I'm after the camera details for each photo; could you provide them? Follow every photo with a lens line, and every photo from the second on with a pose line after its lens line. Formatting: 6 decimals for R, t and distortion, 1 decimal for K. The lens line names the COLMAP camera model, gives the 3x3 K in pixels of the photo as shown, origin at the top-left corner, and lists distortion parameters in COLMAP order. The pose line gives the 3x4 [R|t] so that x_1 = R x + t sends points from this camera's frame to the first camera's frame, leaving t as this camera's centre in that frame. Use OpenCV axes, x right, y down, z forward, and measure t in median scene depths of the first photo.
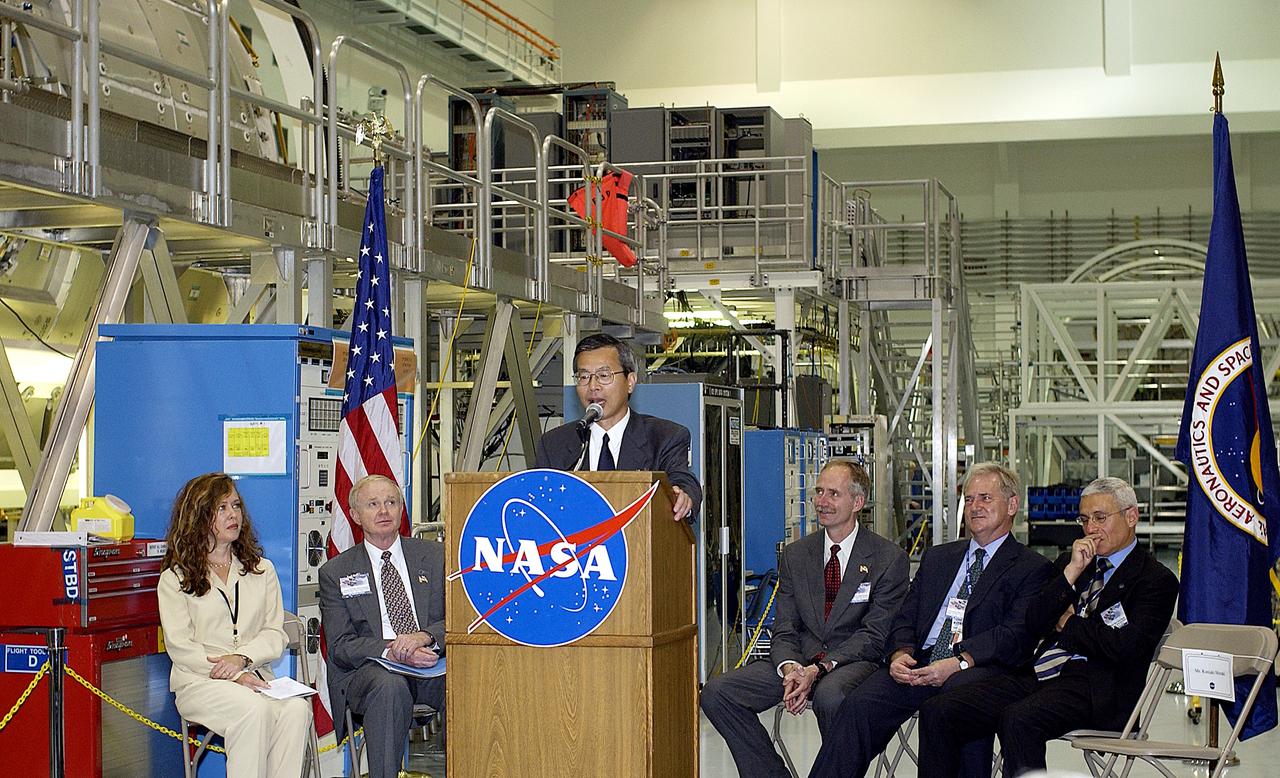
lens RADIAL K [[2197.0, 0, 588.0], [0, 2197.0, 447.2], [0, 0, 1]] dist [-0.102890, 0.000000]
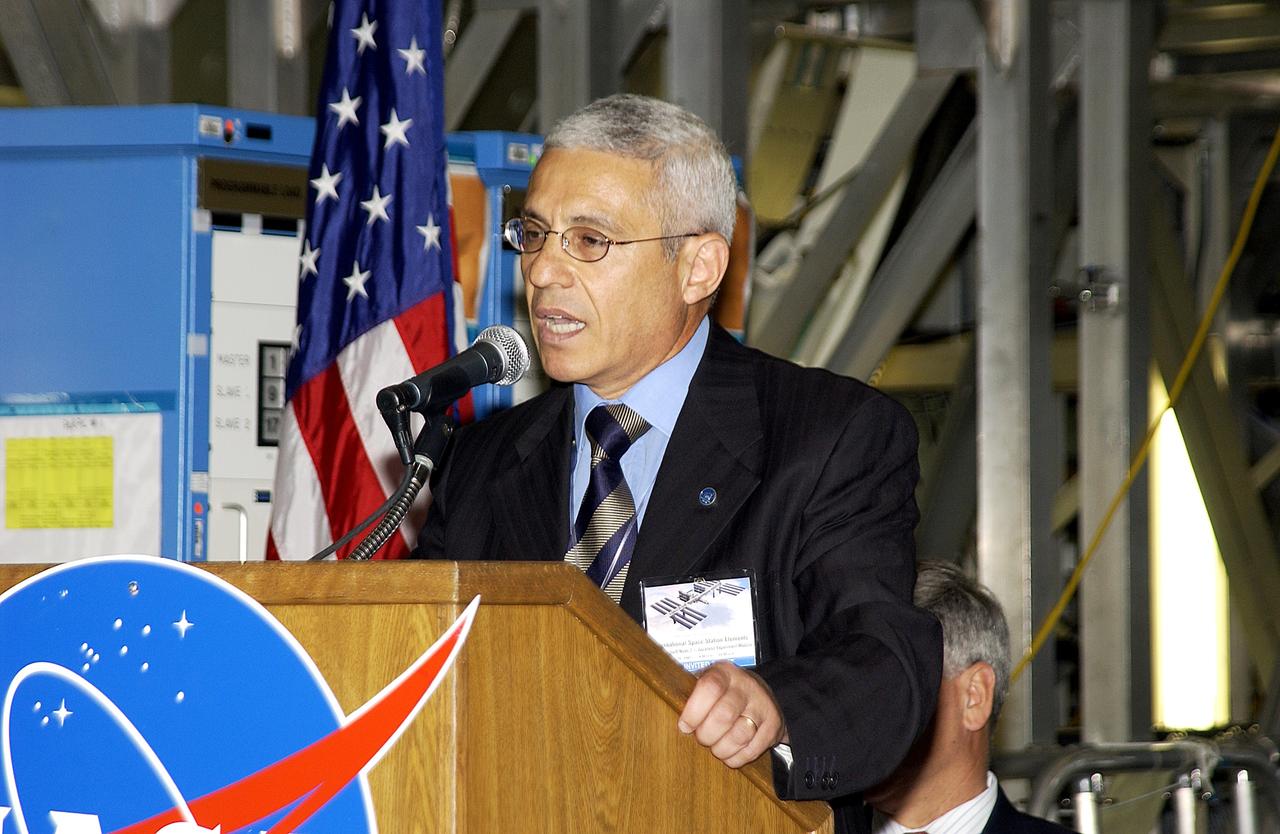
lens RADIAL K [[5866.4, 0, 637.3], [0, 5866.4, 430.6], [0, 0, 1]] dist [1.083106, 0.000000]
pose [[0.951038, -0.005287, -0.309029, 0.187203], [-0.000049, 0.999851, -0.017258, 0.004876], [0.309074, 0.016429, 0.950896, 0.212895]]
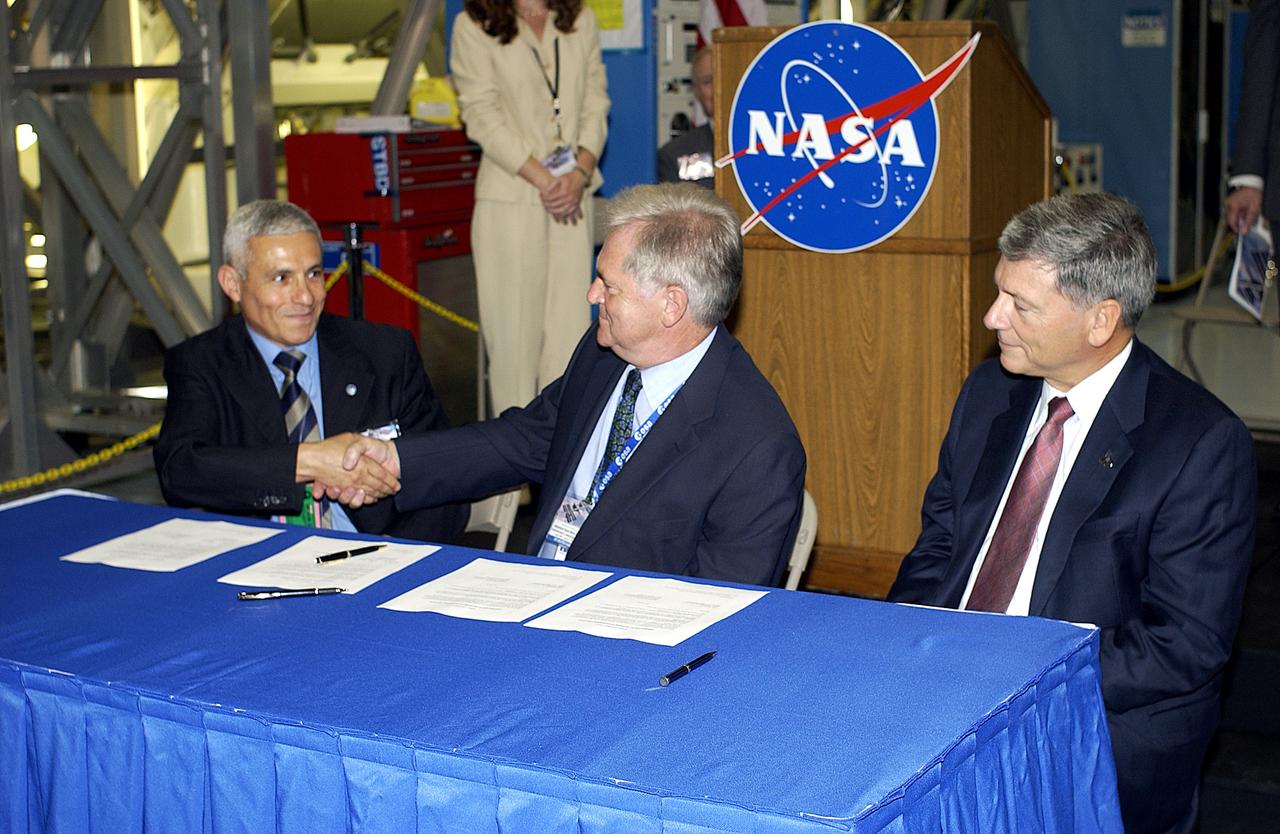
lens RADIAL K [[1966.5, 0, 635.3], [0, 1966.5, 421.7], [0, 0, 1]] dist [-0.093631, 0.000000]
pose [[0.969172, 0.027825, -0.244808, 0.057644], [0.018540, 0.982549, 0.185075, 0.013664], [0.245685, -0.183908, 0.951744, 0.213040]]
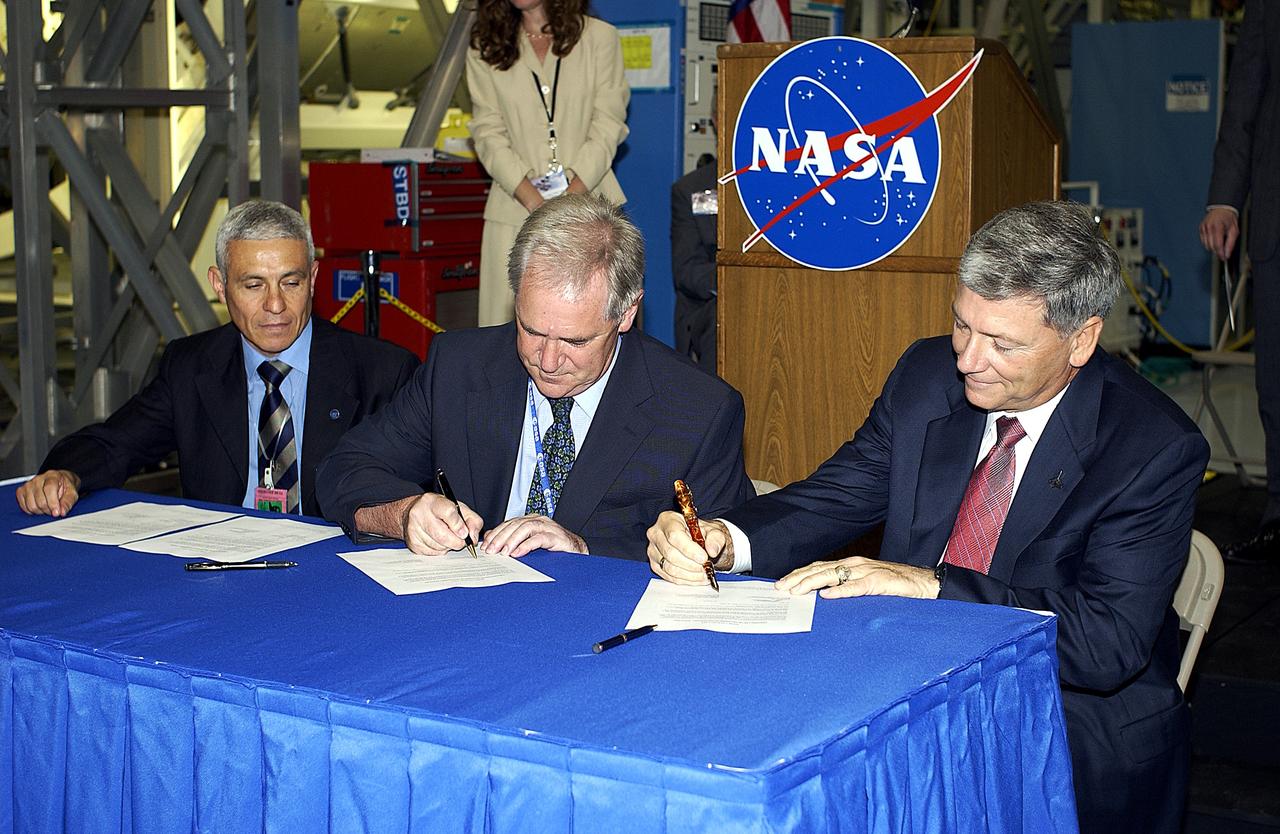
lens RADIAL K [[1966.5, 0, 634.6], [0, 1966.5, 411.2], [0, 0, 1]] dist [-0.093631, 0.000000]
pose [[0.960812, 0.040726, -0.274194, 0.071129], [-0.001680, 0.989986, 0.141153, 0.029448], [0.277197, -0.135161, 0.951259, 0.220001]]
